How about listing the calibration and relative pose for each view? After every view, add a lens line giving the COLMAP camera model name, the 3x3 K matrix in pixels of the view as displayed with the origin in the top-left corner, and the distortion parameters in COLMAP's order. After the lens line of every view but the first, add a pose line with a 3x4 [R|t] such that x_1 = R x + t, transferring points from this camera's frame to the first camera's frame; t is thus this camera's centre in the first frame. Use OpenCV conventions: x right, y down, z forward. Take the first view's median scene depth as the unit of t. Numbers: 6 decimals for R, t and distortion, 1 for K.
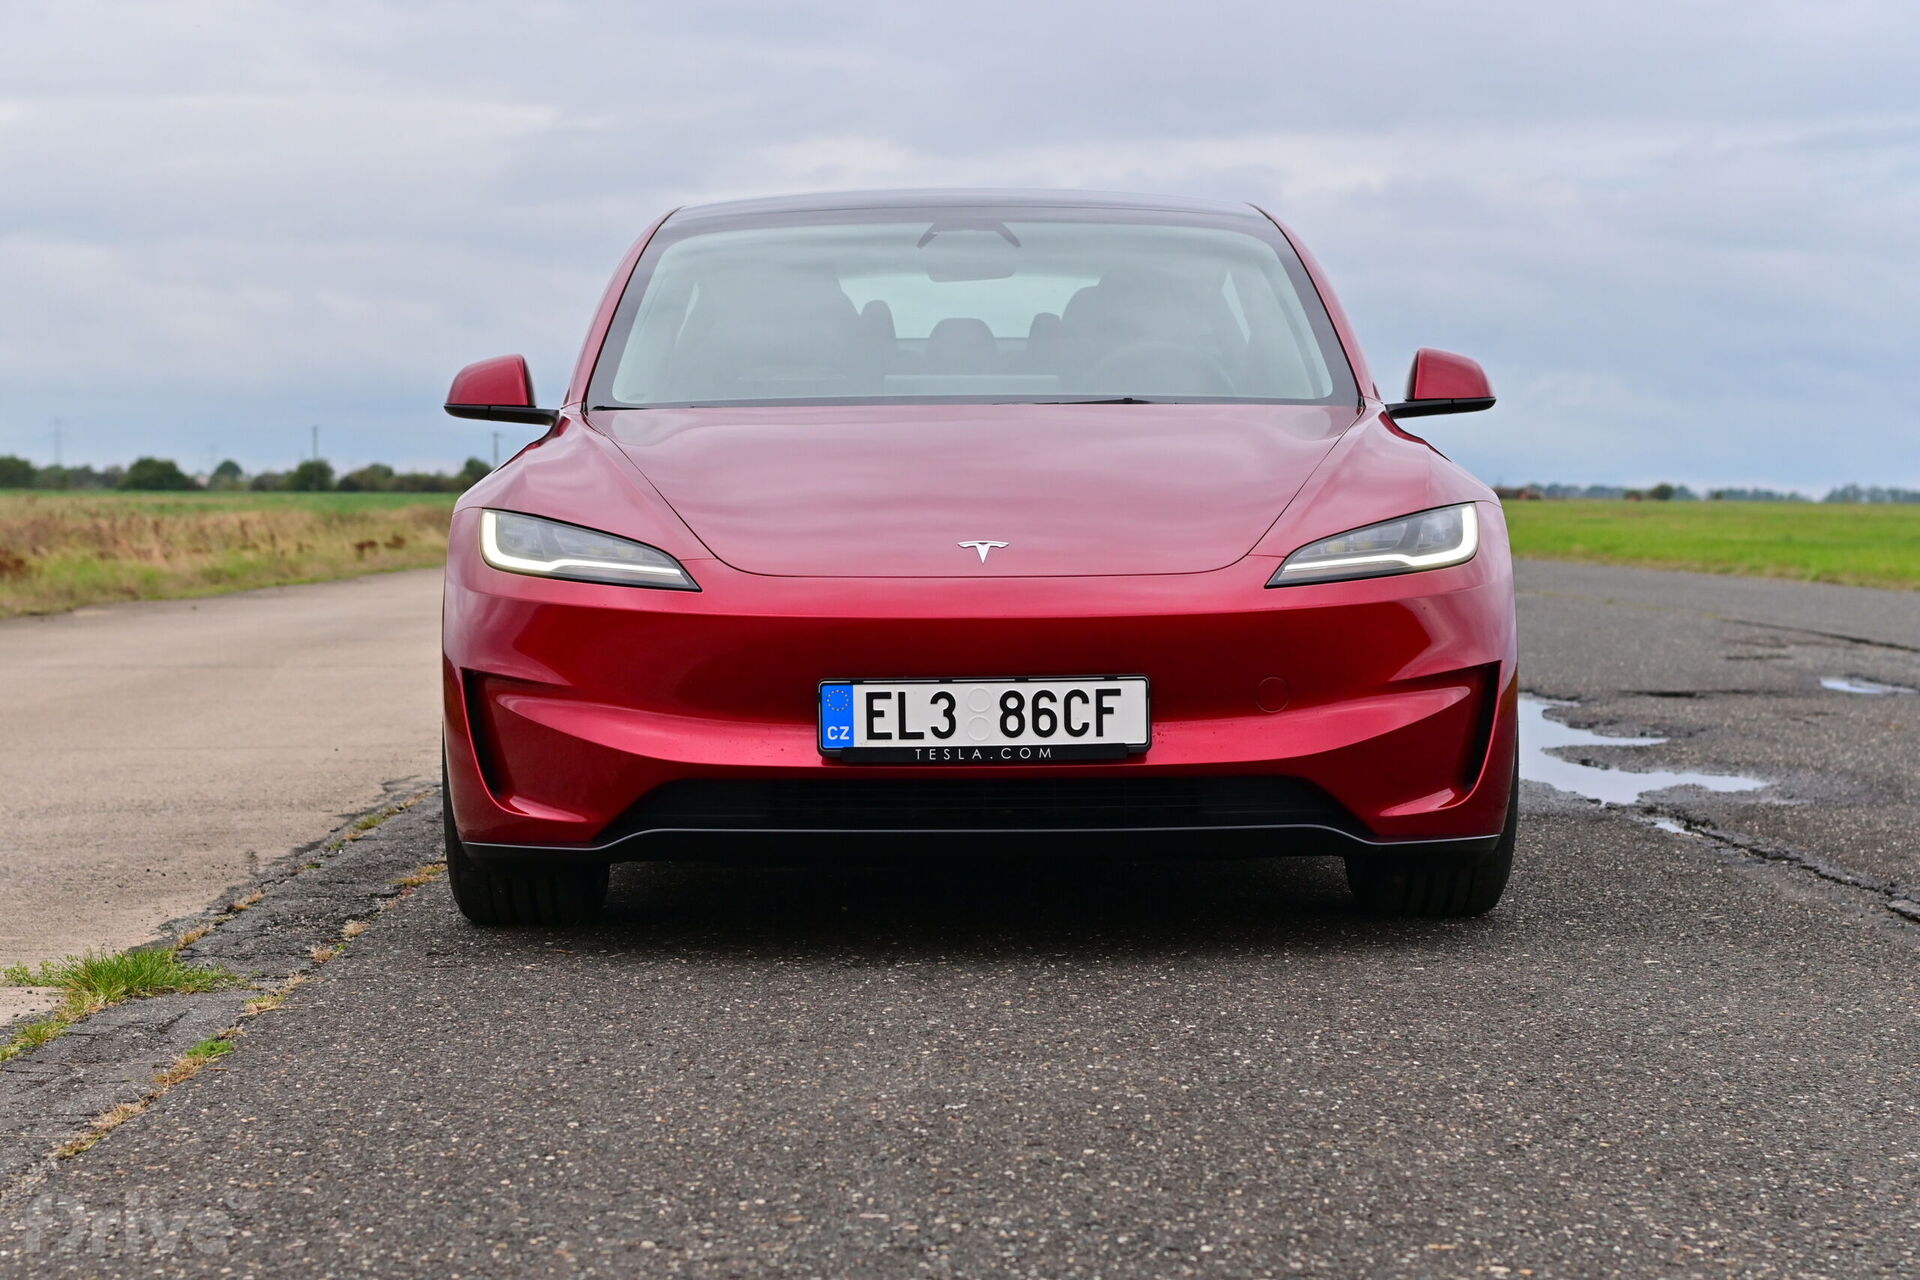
lens RADIAL K [[4146.5, 0, 960.0], [0, 4146.5, 640.0], [0, 0, 1]] dist [-0.042666, 0.299762]
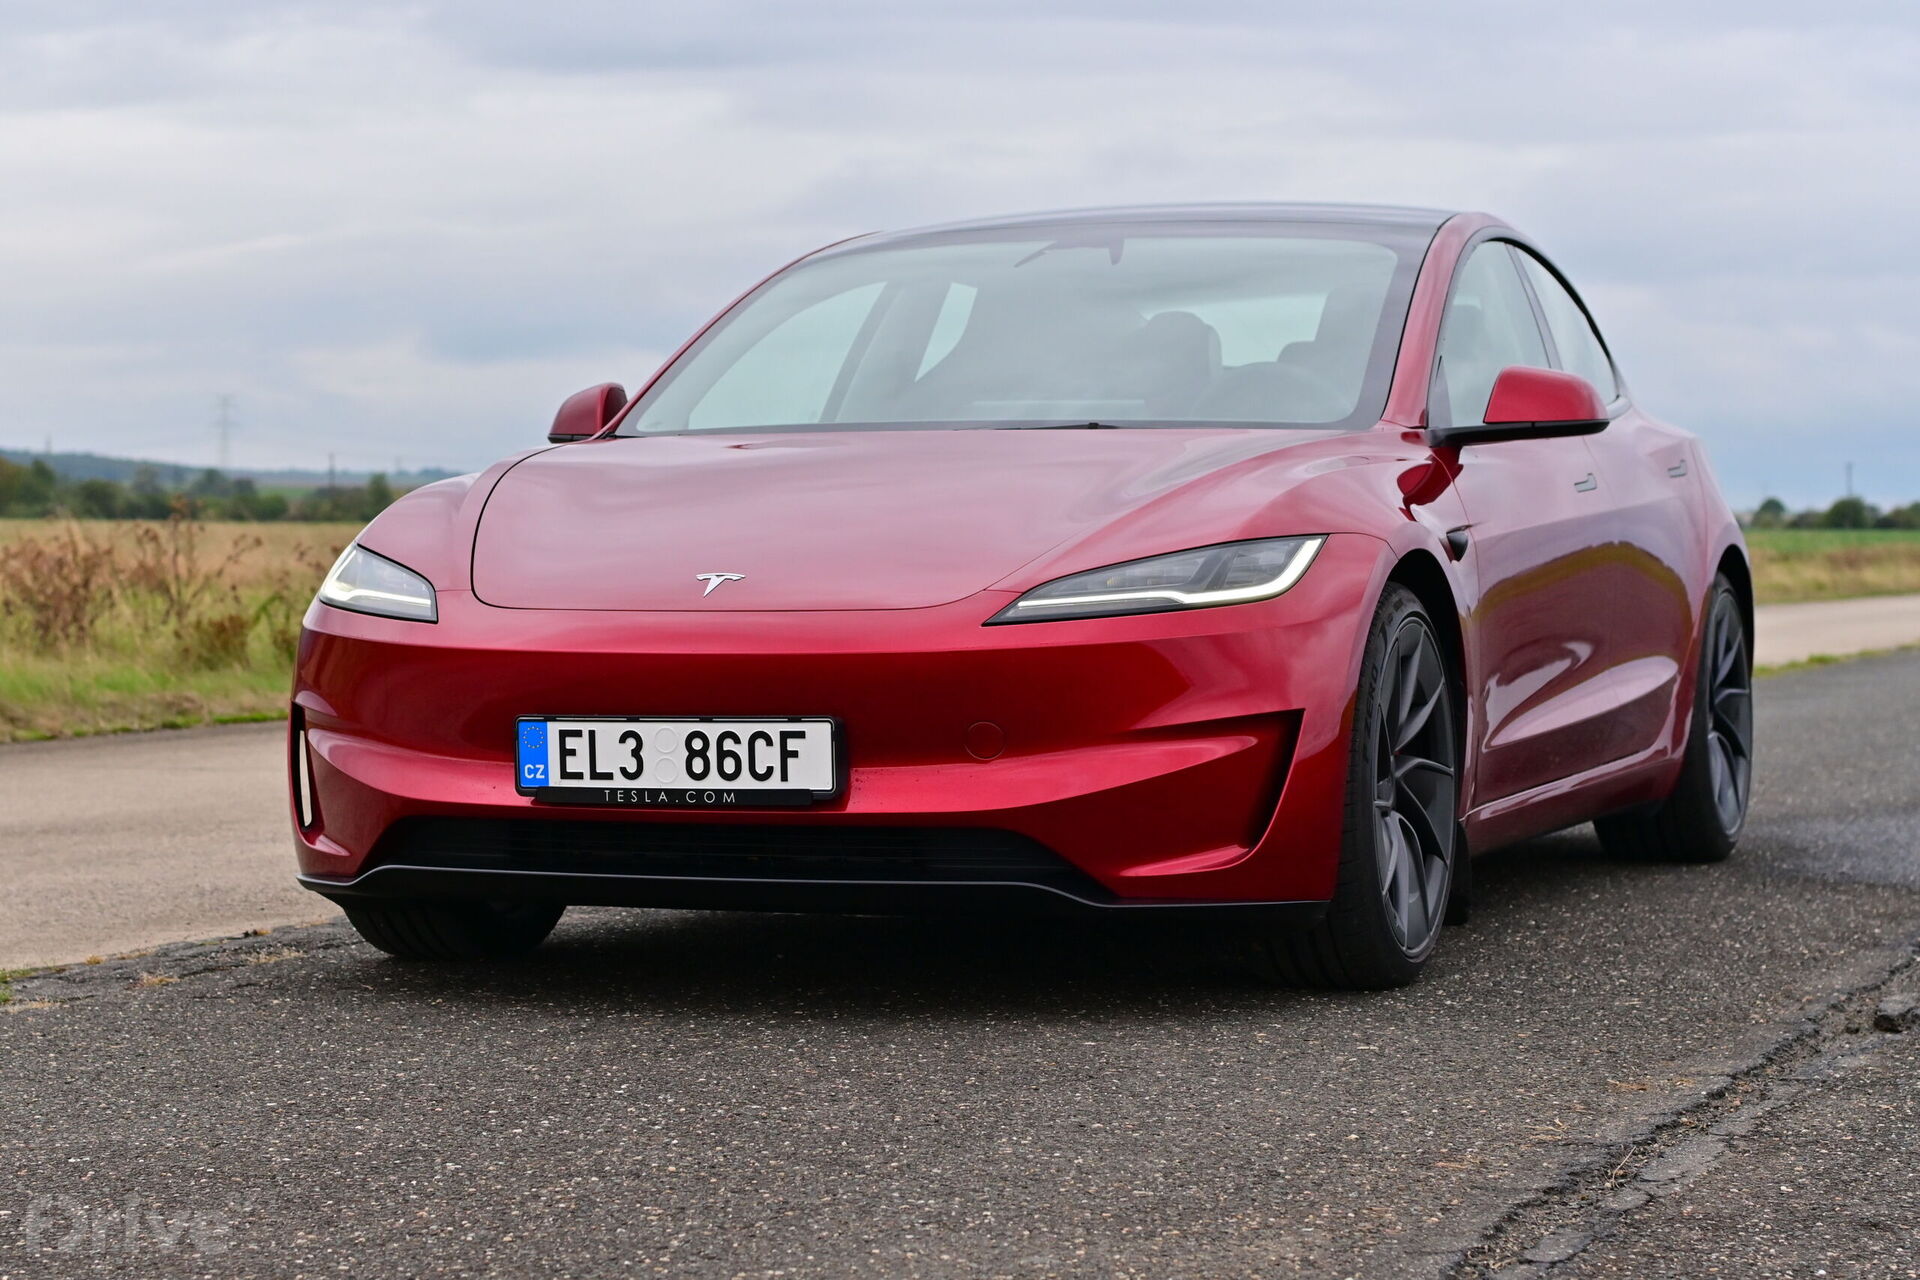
lens RADIAL K [[4146.5, 0, 960.0], [0, 4146.5, 640.0], [0, 0, 1]] dist [-0.042666, 0.299762]
pose [[0.929451, 0.010766, -0.368789, 0.417652], [-0.014159, 0.999879, -0.006496, -0.003261], [0.368674, 0.011259, 0.929490, 0.140347]]
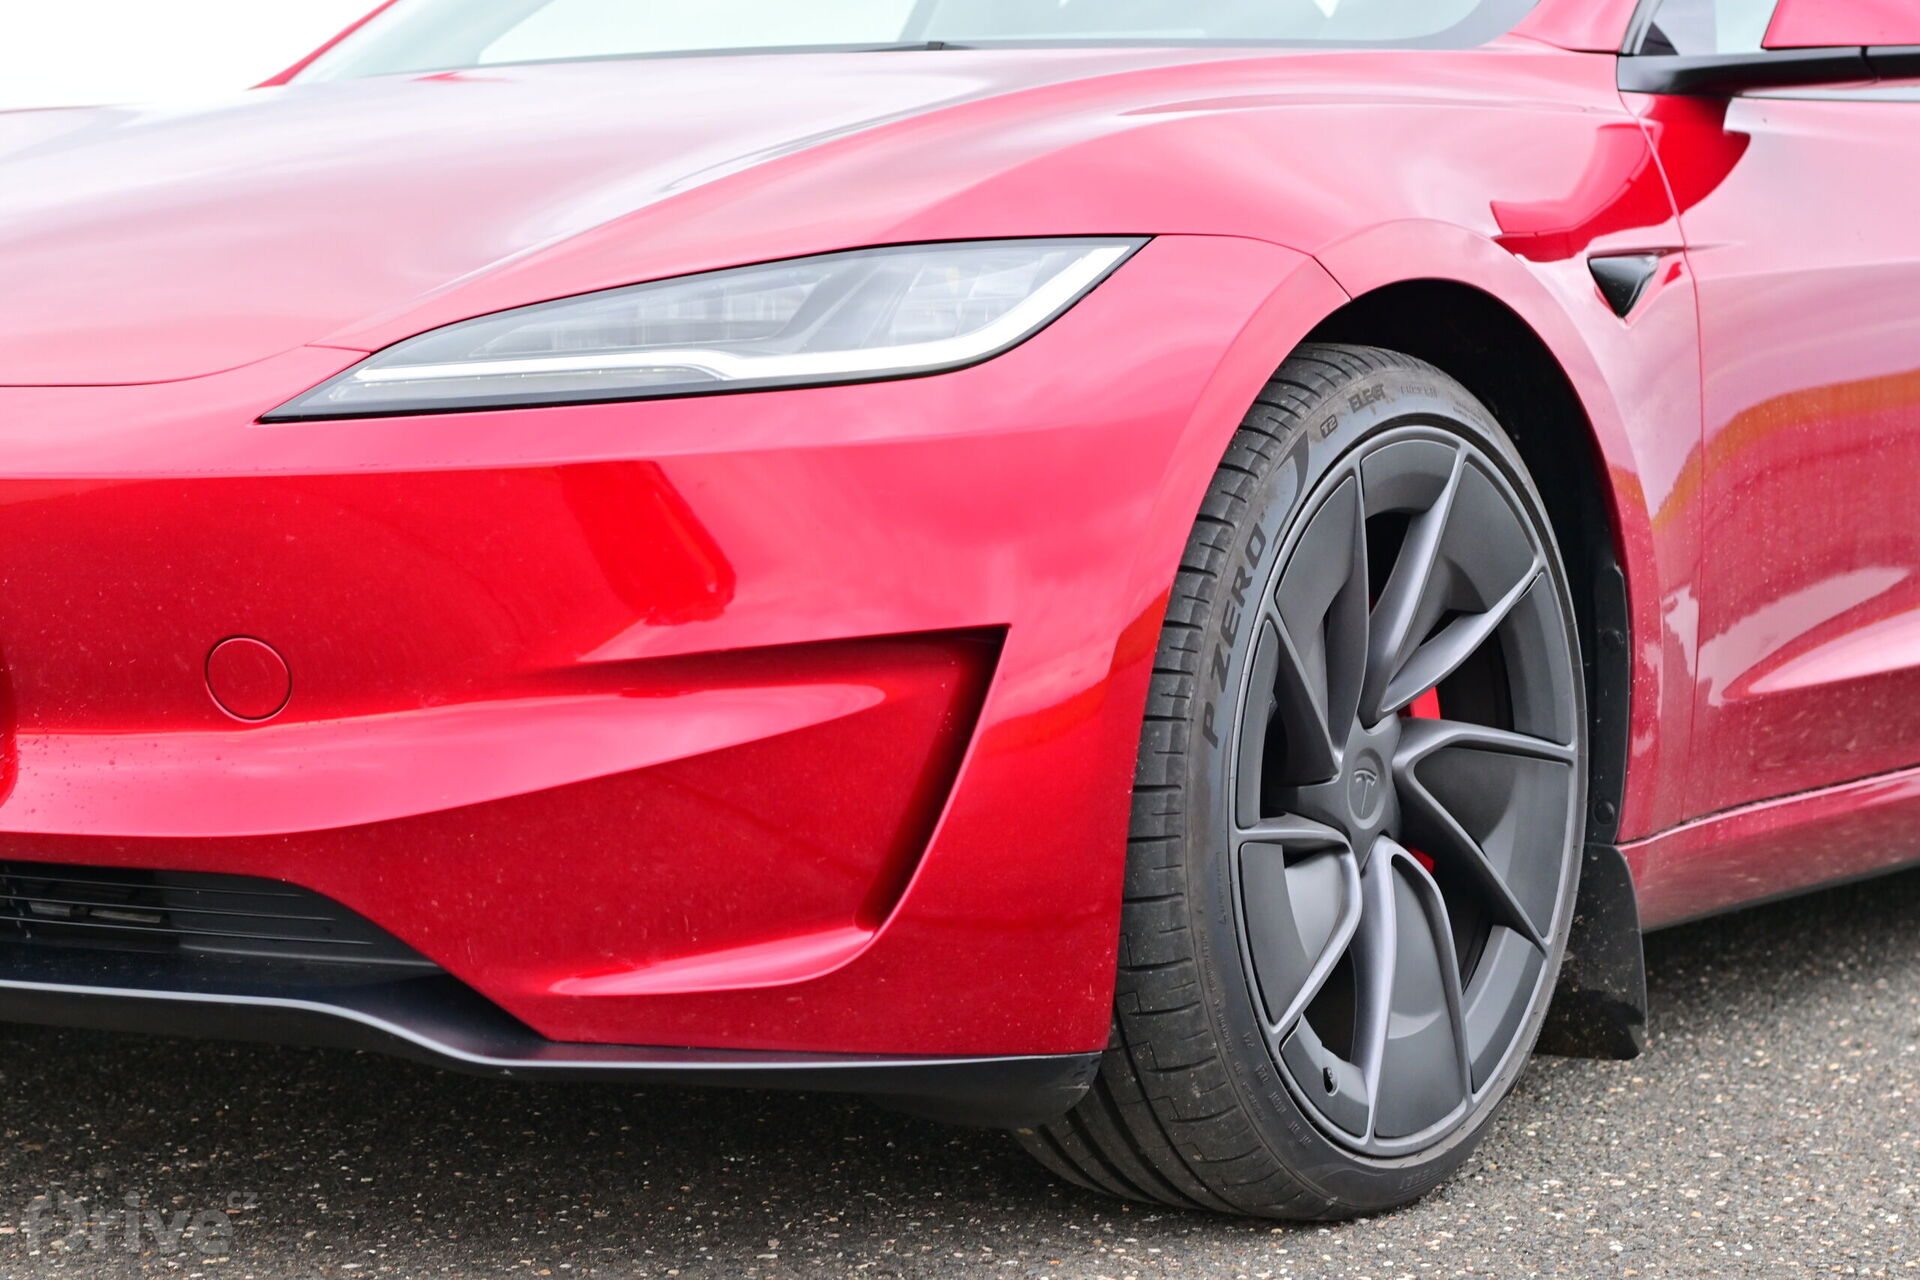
lens RADIAL K [[4146.5, 0, 960.0], [0, 4146.5, 640.0], [0, 0, 1]] dist [-0.042666, 0.299762]
pose [[0.803664, 0.051082, -0.592887, 0.384665], [-0.034042, 0.998624, 0.039895, -0.009737], [0.594109, -0.011879, 0.804297, 0.719052]]
